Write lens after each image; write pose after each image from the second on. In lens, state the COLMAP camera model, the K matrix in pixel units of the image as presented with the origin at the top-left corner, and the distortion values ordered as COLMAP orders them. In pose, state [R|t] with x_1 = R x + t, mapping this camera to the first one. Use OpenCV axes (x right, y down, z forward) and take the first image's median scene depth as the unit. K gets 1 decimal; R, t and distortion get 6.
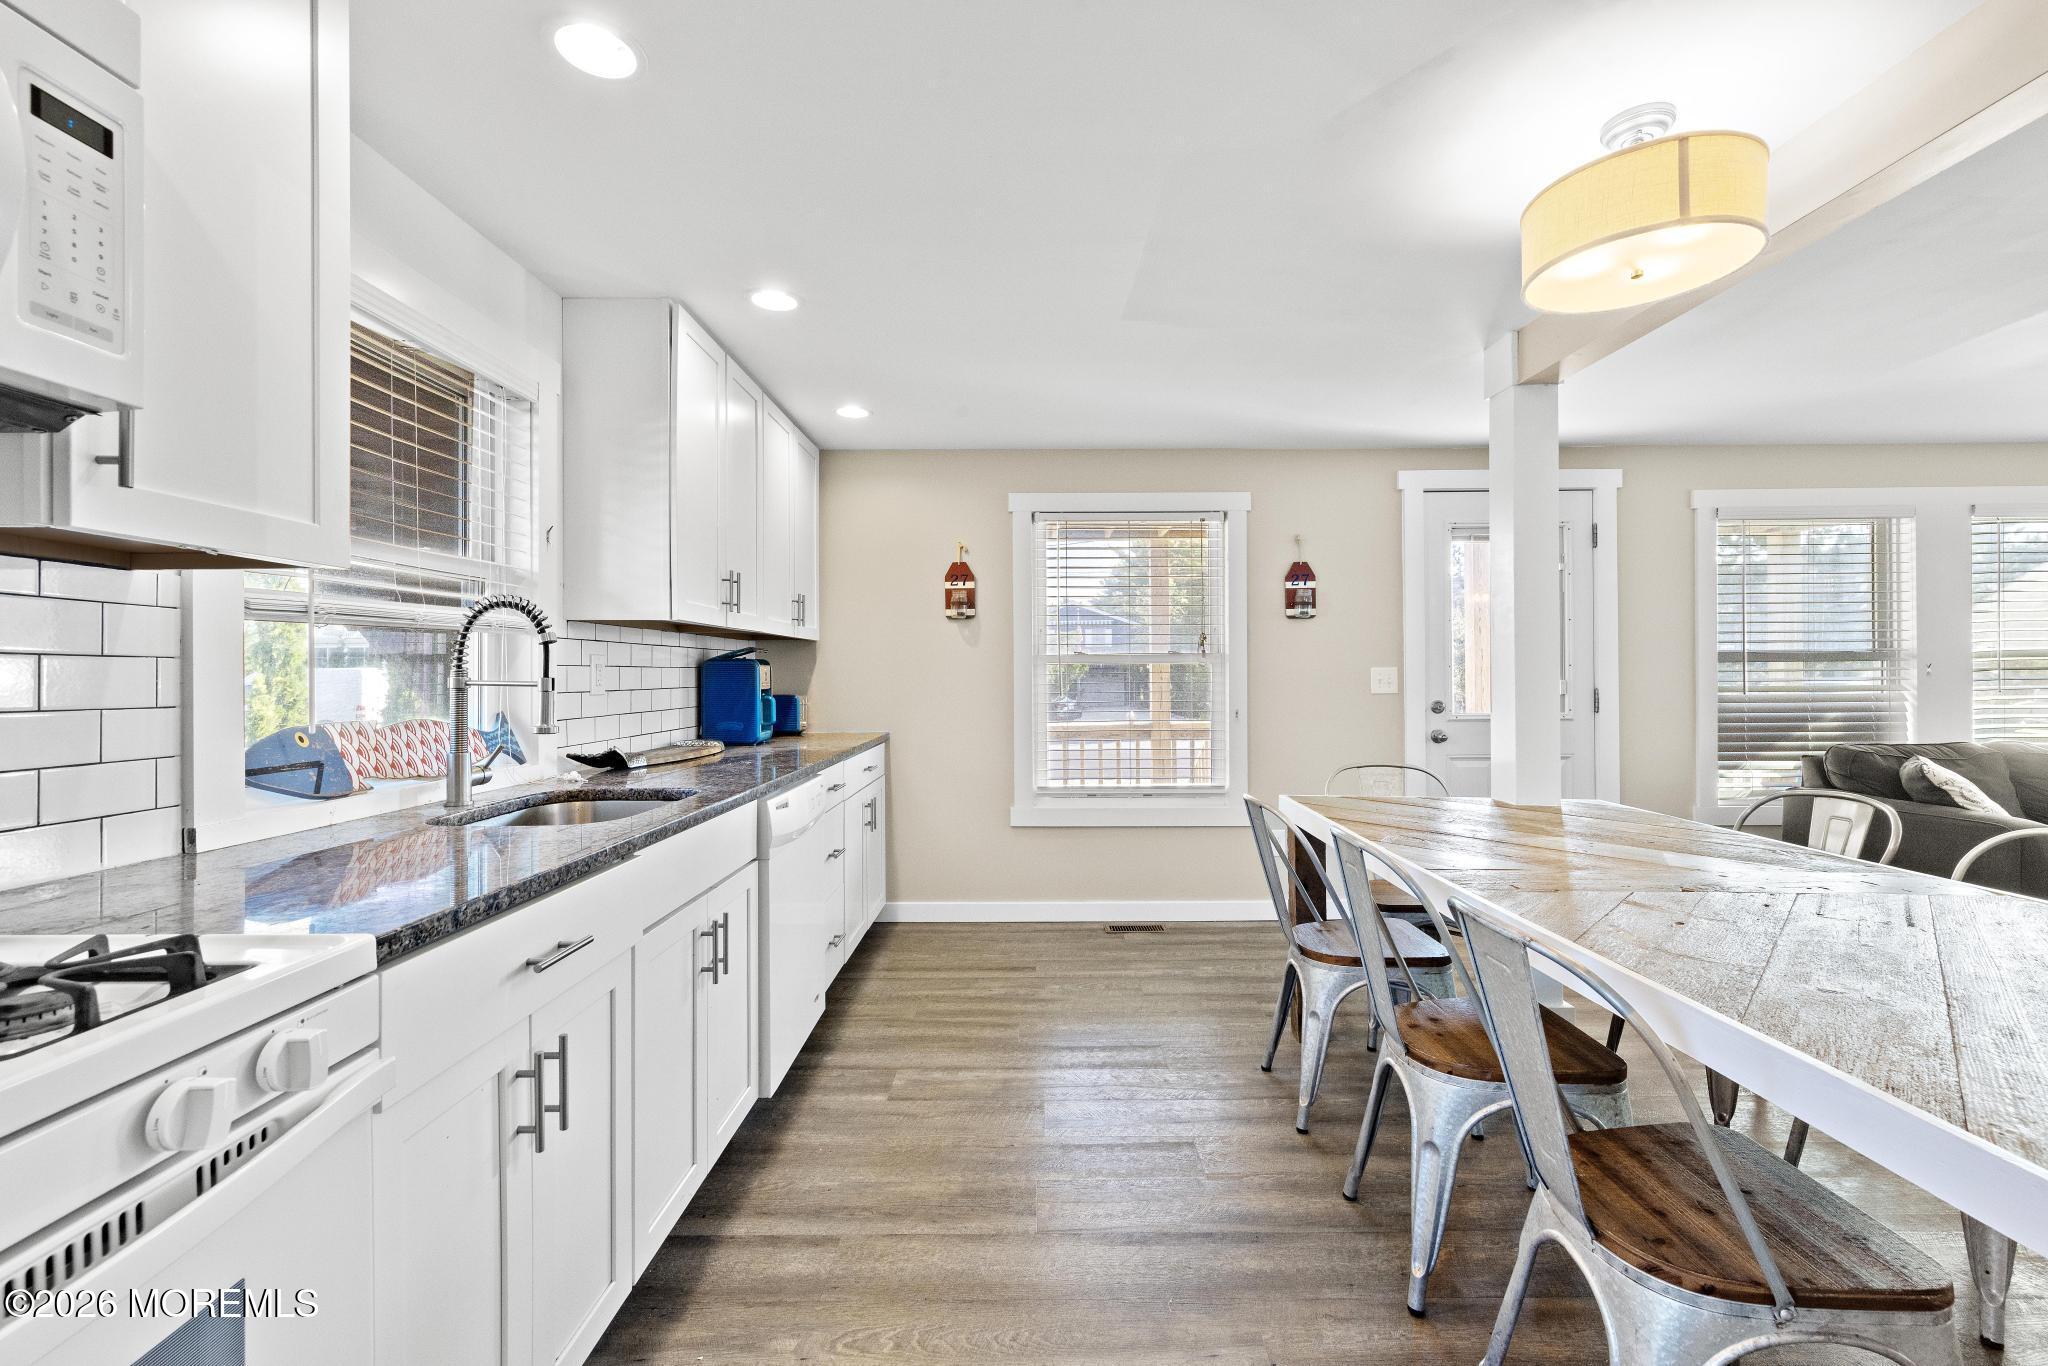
lens RADIAL K [[867.8, 0, 1018.3], [0, 867.8, 674.2], [0, 0, 1]] dist [0.003201, -0.001259]
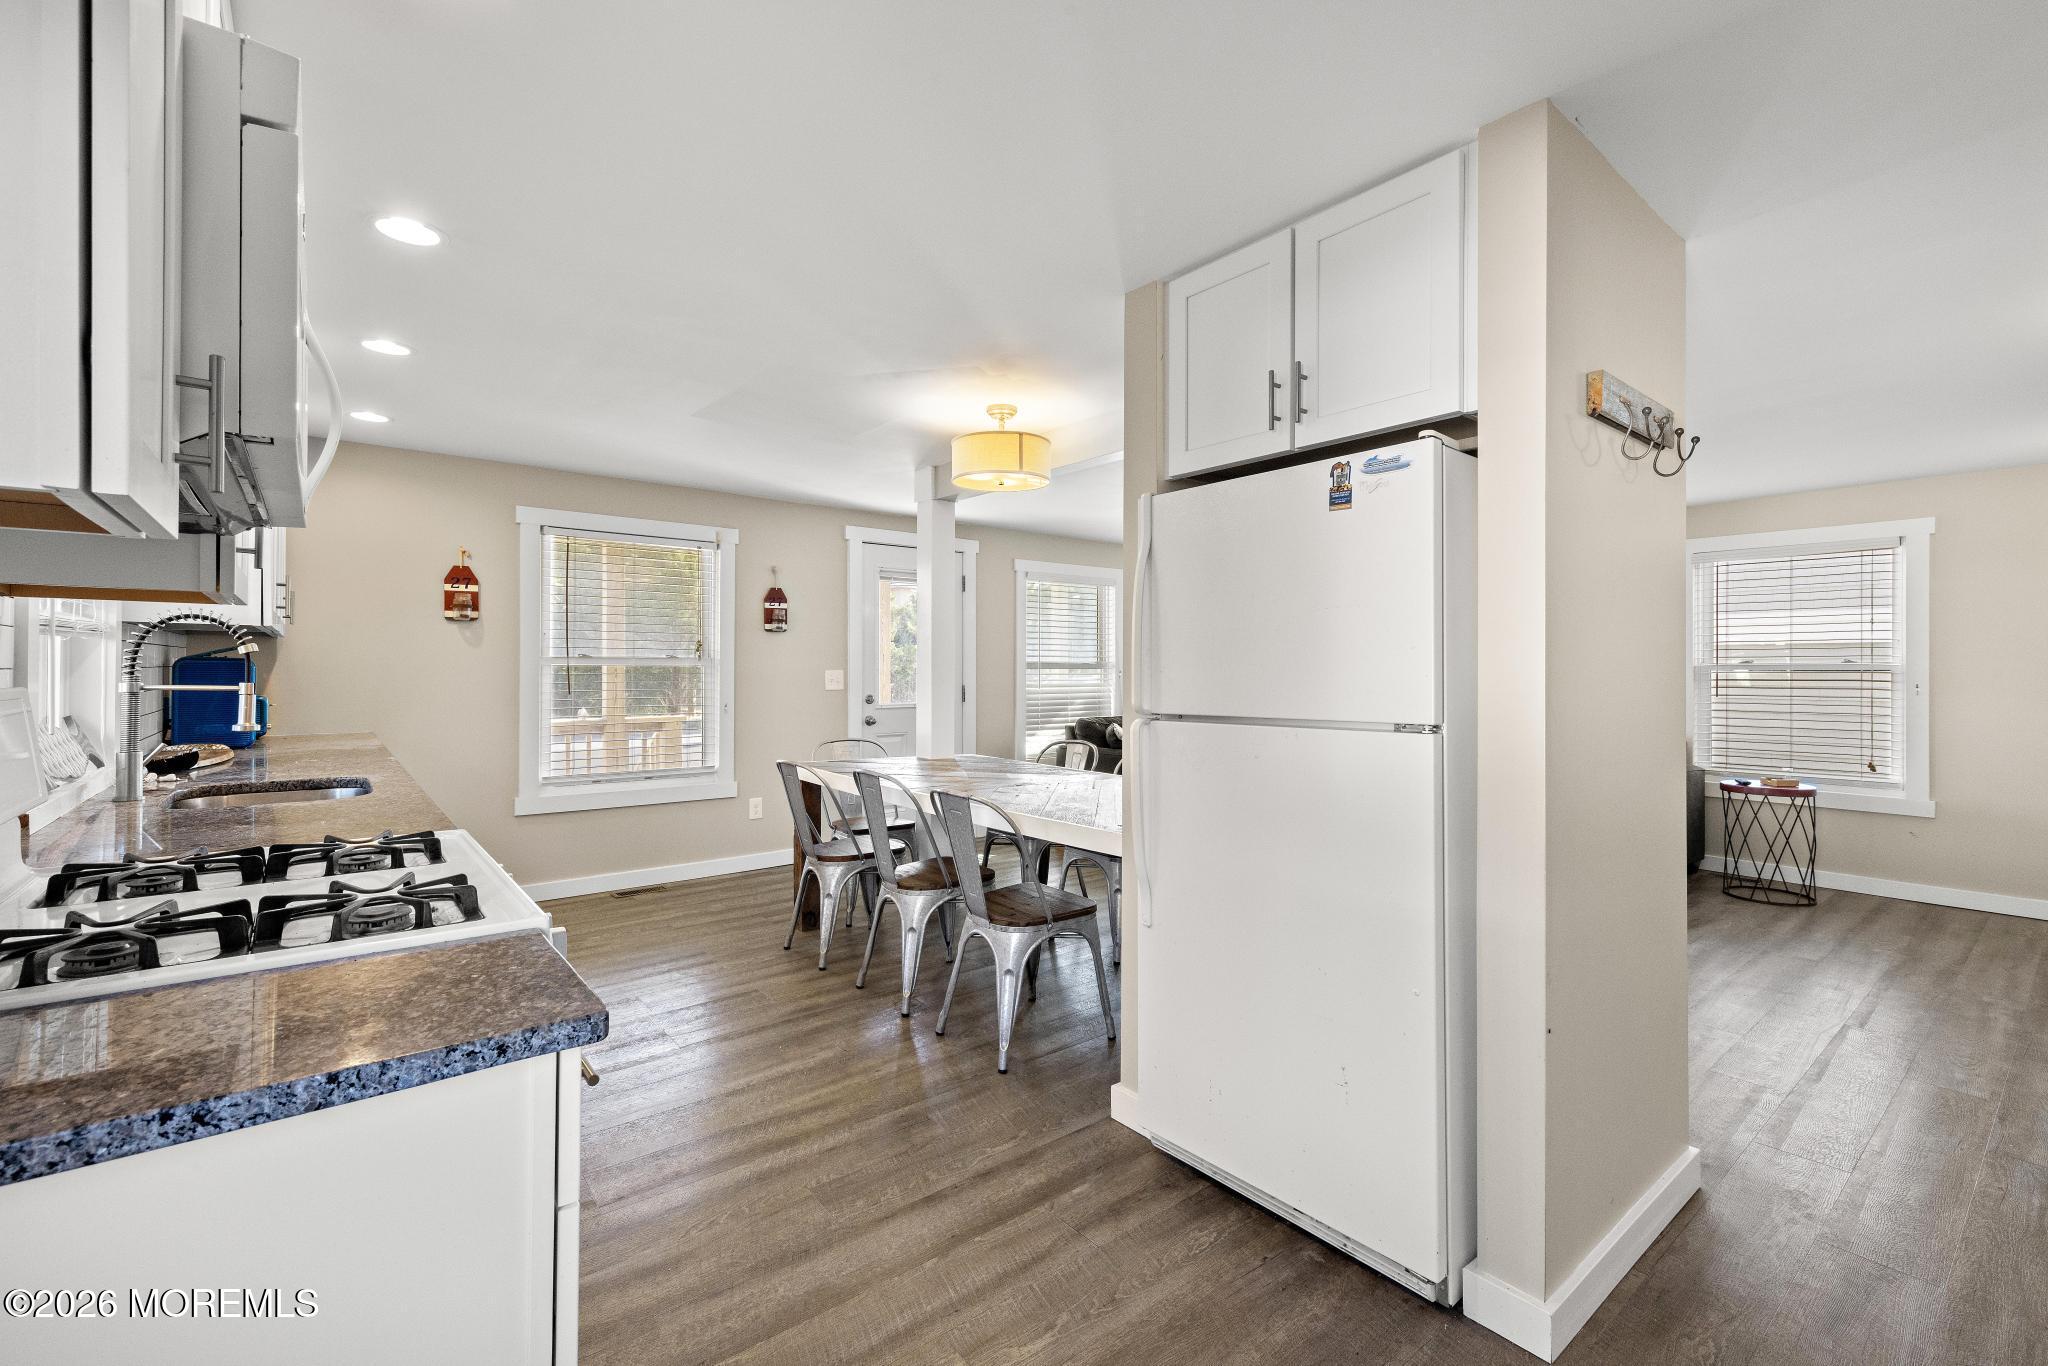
lens RADIAL K [[867.8, 0, 1024.1], [0, 867.8, 672.4], [0, 0, 1]] dist [0.003201, -0.001259]
pose [[0.778271, 0.006087, 0.627899, -0.250571], [-0.008457, 0.999964, 0.000788, -0.010513], [-0.627871, -0.005924, 0.778295, -0.297096]]
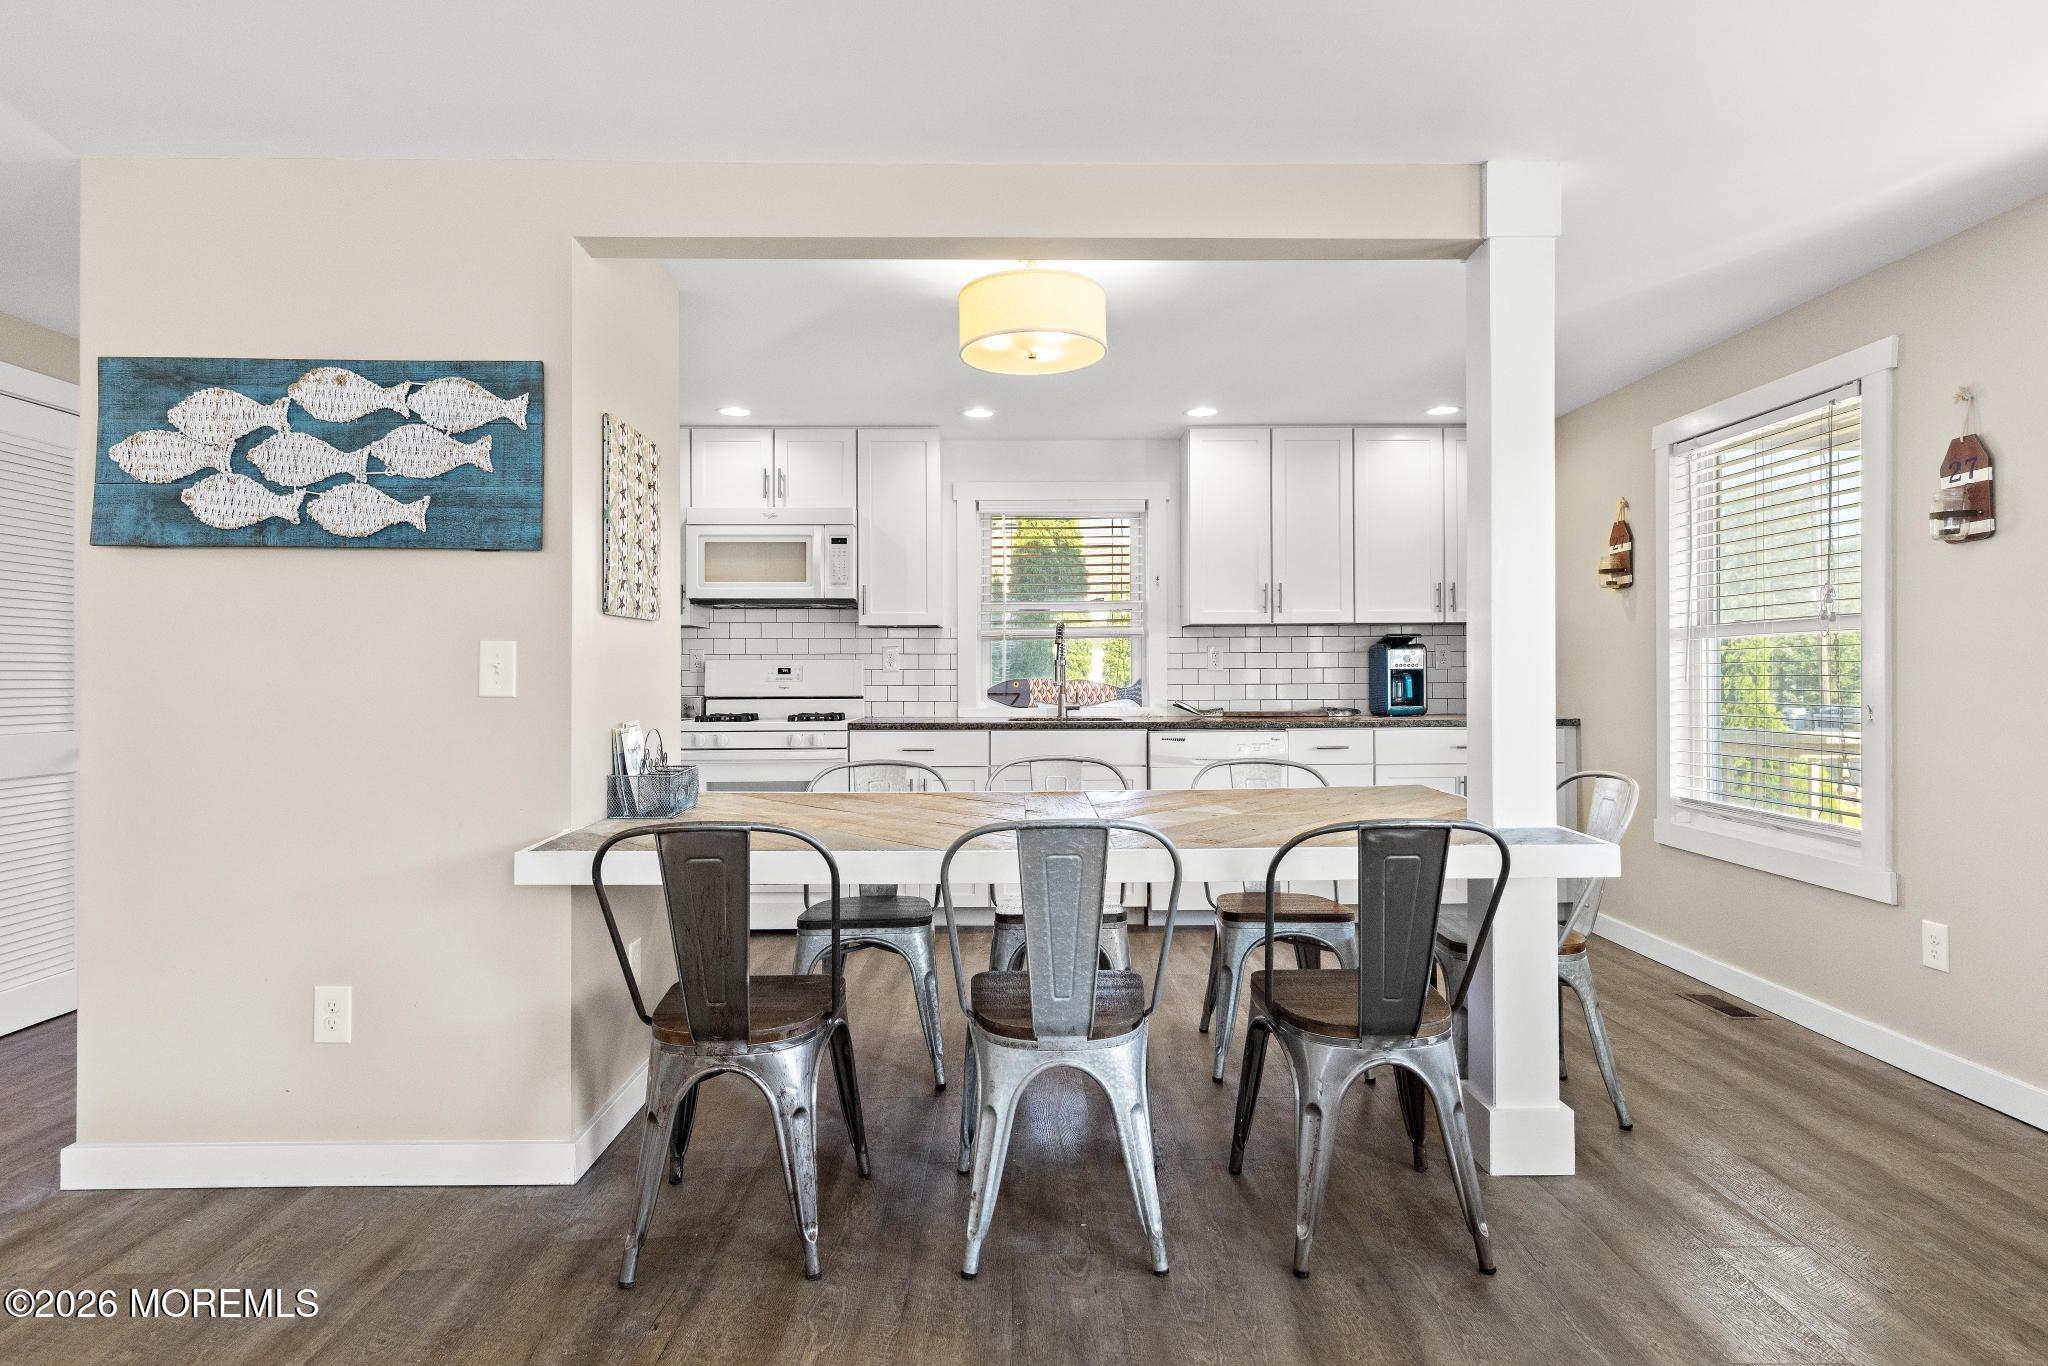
lens RADIAL K [[1092.0, 0, 1022.5], [0, 1092.0, 676.6], [0, 0, 1]] dist [0.002194, 0.000111]
pose [[0.012527, 0.006108, -0.999903, 1.270559], [0.004103, 0.999973, 0.006160, 0.017591], [0.999913, -0.004180, 0.012502, 0.513431]]
